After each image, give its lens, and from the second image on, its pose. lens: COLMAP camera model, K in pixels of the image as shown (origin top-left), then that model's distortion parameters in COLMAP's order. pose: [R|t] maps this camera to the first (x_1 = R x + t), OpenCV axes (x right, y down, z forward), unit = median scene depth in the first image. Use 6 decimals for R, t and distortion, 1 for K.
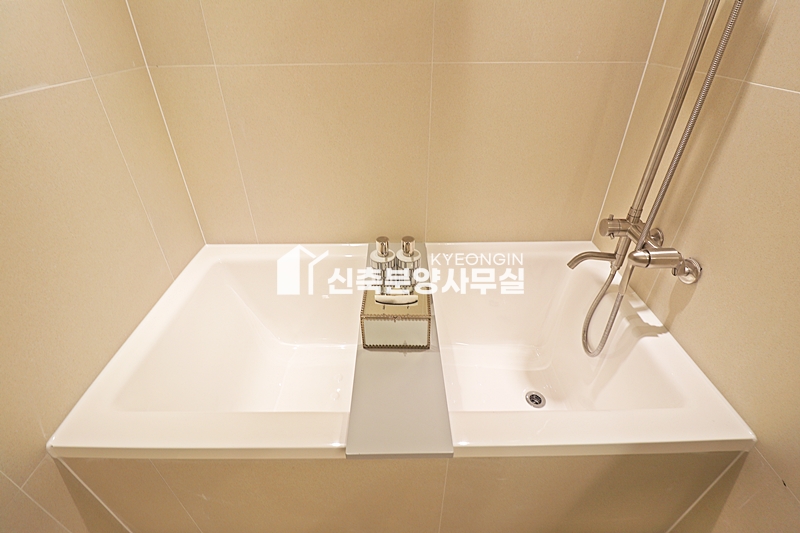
lens RADIAL K [[374.9, 0, 399.9], [0, 374.9, 258.2], [0, 0, 1]] dist [-0.001728, -0.011929]
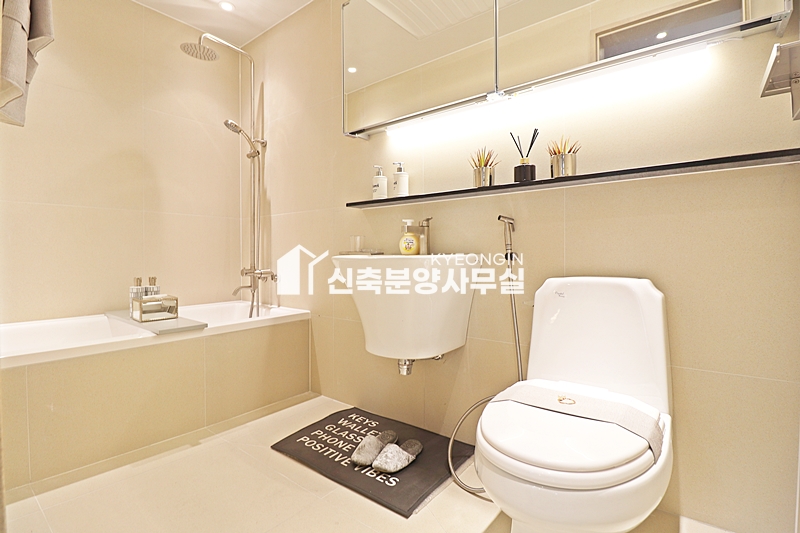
lens RADIAL K [[374.9, 0, 399.9], [0, 374.9, 258.2], [0, 0, 1]] dist [-0.001728, -0.011929]
pose [[0.620434, 0.003939, 0.784249, -0.704124], [0.430753, 0.833936, -0.344966, 1.096769], [-0.655372, 0.551846, 0.515706, -0.932240]]
